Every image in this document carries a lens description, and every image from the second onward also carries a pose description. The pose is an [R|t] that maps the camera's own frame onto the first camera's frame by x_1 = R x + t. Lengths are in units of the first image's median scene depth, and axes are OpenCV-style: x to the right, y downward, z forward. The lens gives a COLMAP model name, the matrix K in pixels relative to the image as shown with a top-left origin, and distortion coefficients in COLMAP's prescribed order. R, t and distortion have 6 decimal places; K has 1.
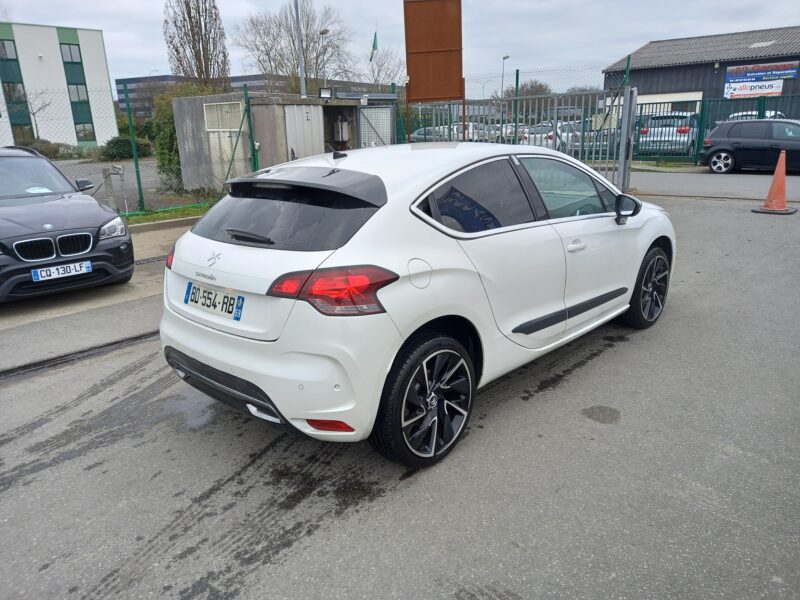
lens RADIAL K [[582.1, 0, 403.1], [0, 582.1, 301.3], [0, 0, 1]] dist [0.059754, -0.044609]
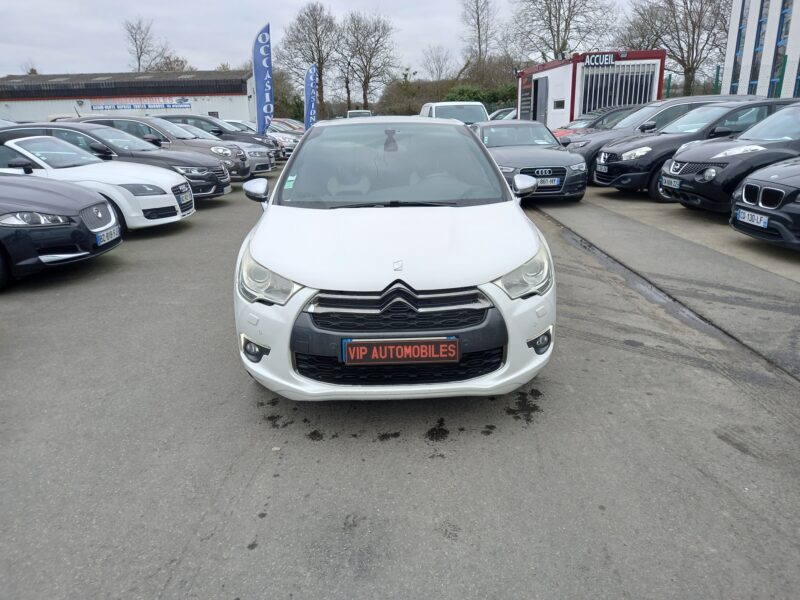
lens RADIAL K [[582.1, 0, 402.0], [0, 582.1, 302.2], [0, 0, 1]] dist [0.059754, -0.044609]
pose [[-0.699550, 0.266982, -0.662835, 1.095523], [-0.152686, 0.850314, 0.503639, -0.642658], [0.698081, 0.453526, -0.554073, 2.143582]]
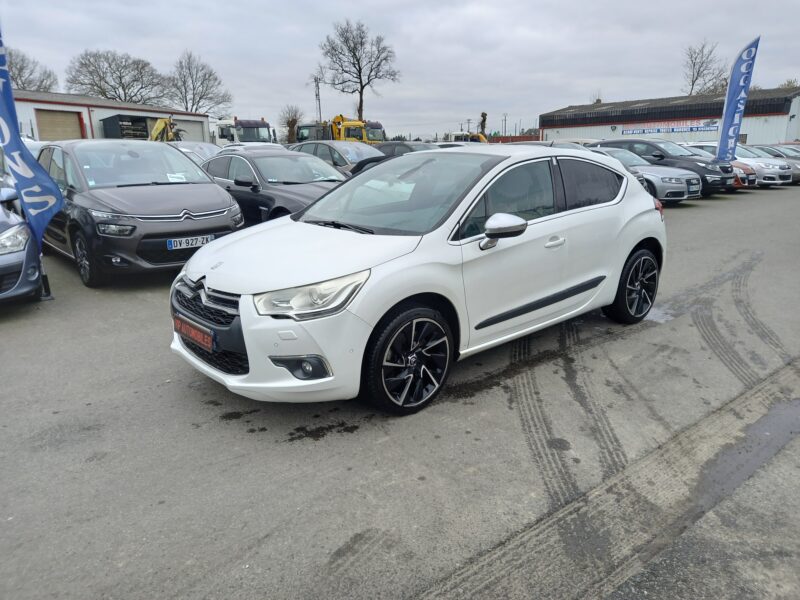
lens RADIAL K [[582.1, 0, 404.0], [0, 582.1, 296.5], [0, 0, 1]] dist [0.059754, -0.044609]
pose [[-0.994885, 0.025731, 0.097682, 0.132962], [0.071645, 0.861437, 0.502786, -0.715547], [-0.071209, 0.507212, -0.858874, 2.535797]]
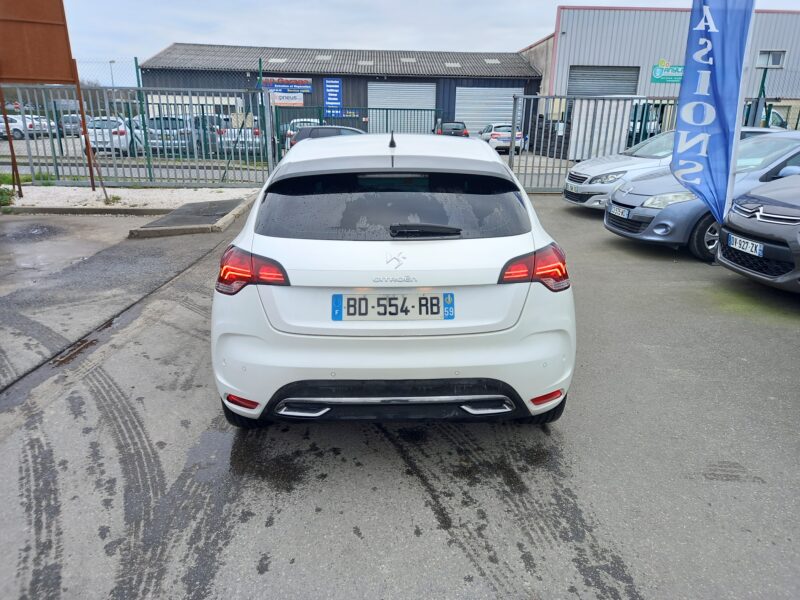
lens RADIAL K [[582.1, 0, 403.2], [0, 582.1, 300.3], [0, 0, 1]] dist [0.059754, -0.044609]
pose [[0.709334, -0.165216, 0.685237, -0.767617], [0.166969, 0.983858, 0.064376, -0.054666], [-0.684812, 0.068749, 0.725470, 0.302689]]
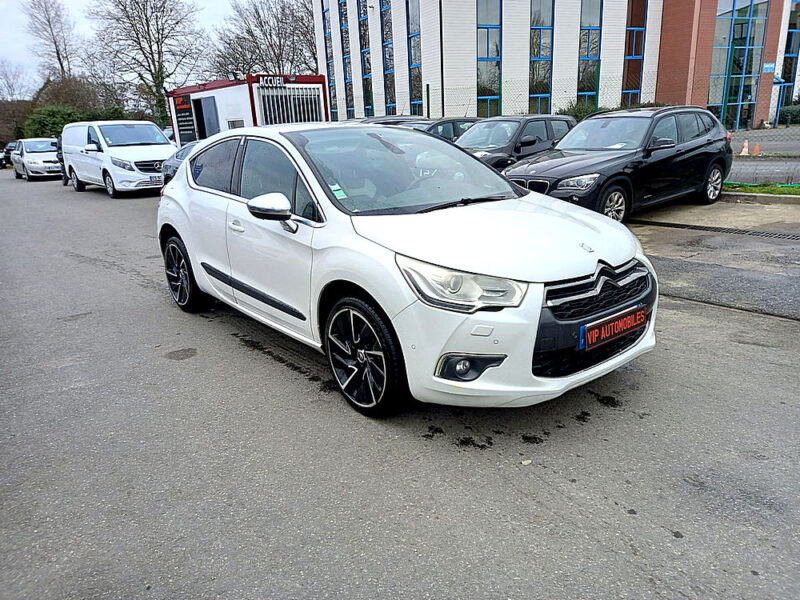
lens RADIAL K [[582.1, 0, 404.7], [0, 582.1, 301.1], [0, 0, 1]] dist [0.059754, -0.044609]
pose [[-0.117877, 0.324282, -0.938587, 1.400167], [-0.233633, 0.909589, 0.343605, -0.438353], [0.965153, 0.259788, -0.031457, 1.462494]]
